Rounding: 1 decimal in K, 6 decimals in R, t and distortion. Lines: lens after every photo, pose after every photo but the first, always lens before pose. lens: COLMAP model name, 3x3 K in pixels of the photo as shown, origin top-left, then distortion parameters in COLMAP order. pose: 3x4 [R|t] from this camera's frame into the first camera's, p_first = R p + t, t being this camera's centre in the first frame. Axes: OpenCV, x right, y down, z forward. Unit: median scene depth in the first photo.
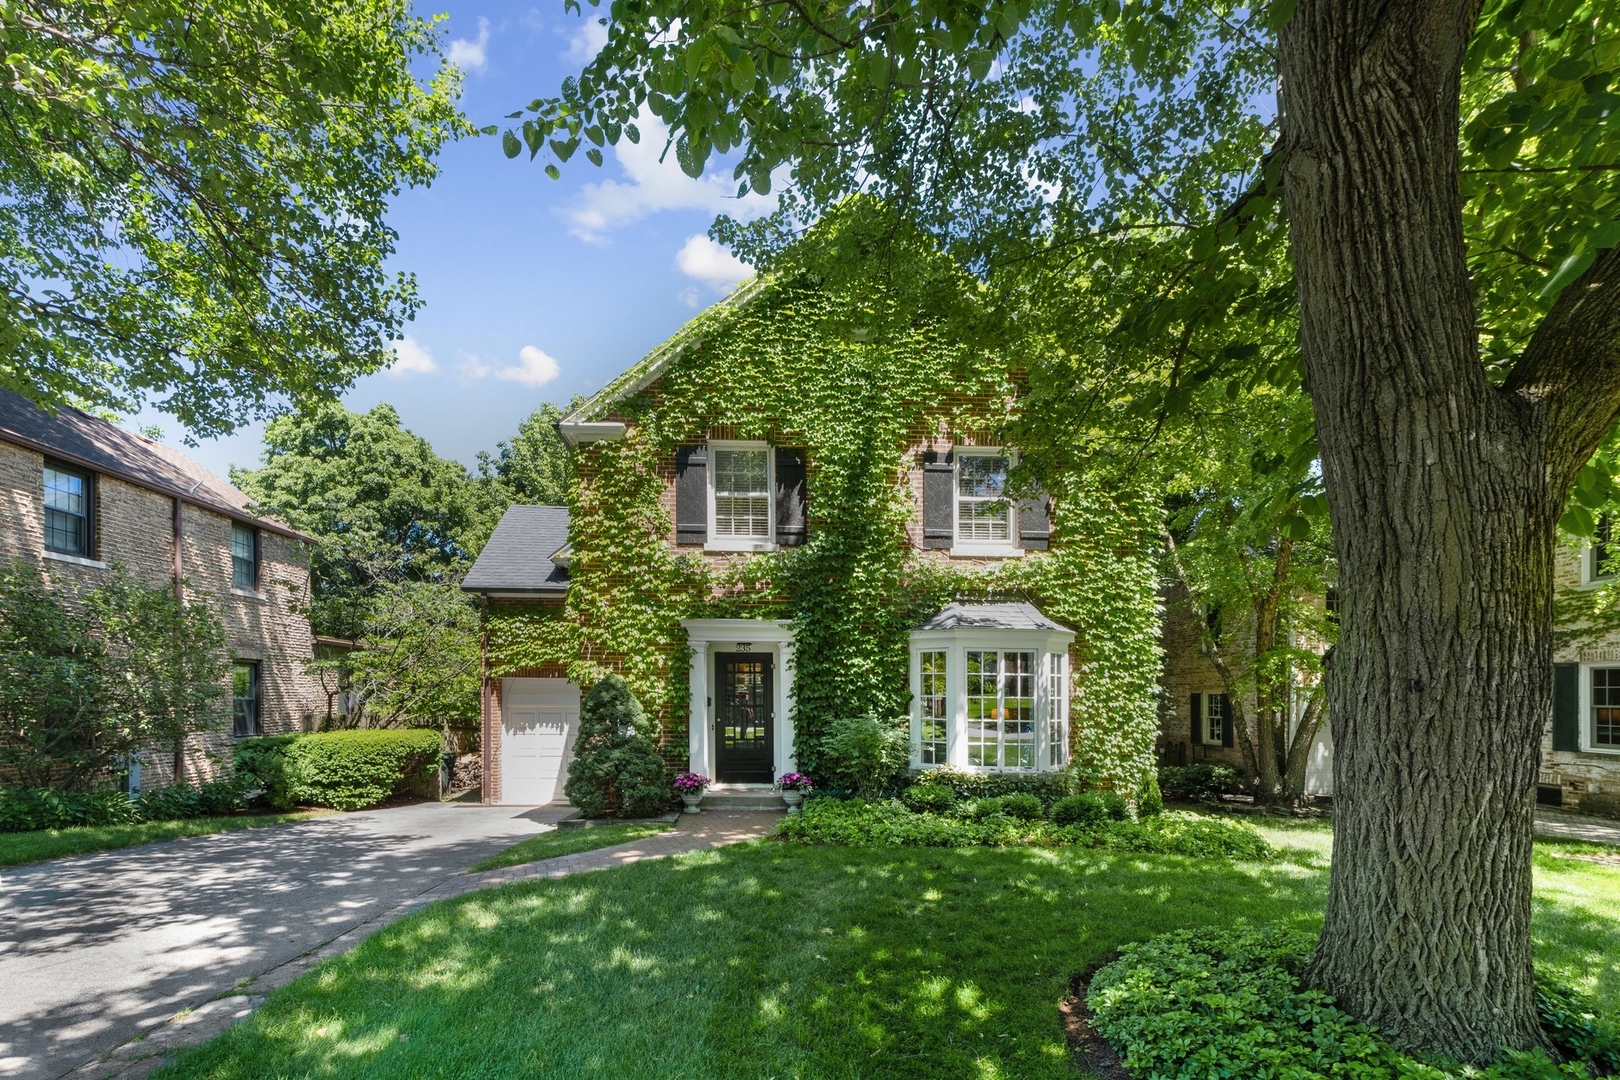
lens RADIAL K [[715.5, 0, 779.4], [0, 715.5, 563.3], [0, 0, 1]] dist [0.004021, -0.002179]
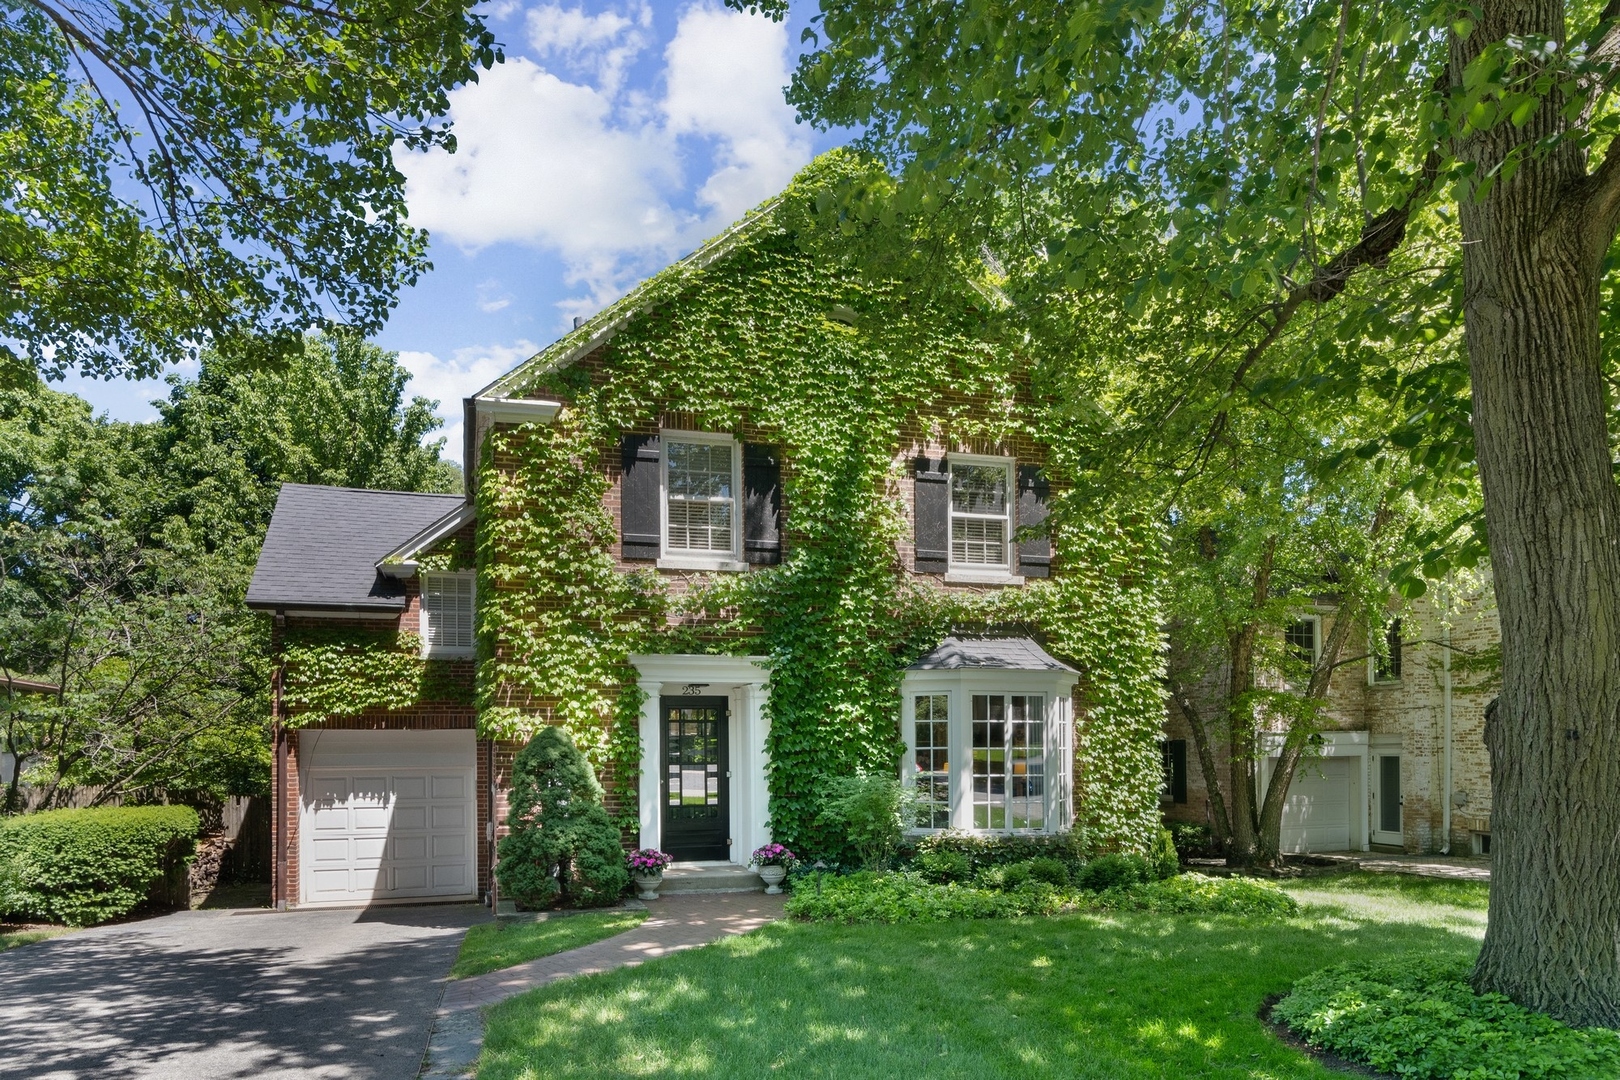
lens RADIAL K [[954.7, 0, 809.4], [0, 954.7, 540.5], [0, 0, 1]] dist [0.000889, 0.001392]
pose [[0.975628, 0.034396, 0.216719, -0.173112], [-0.027541, 0.999023, -0.034574, -0.016423], [-0.217696, 0.027762, 0.975622, -0.077243]]
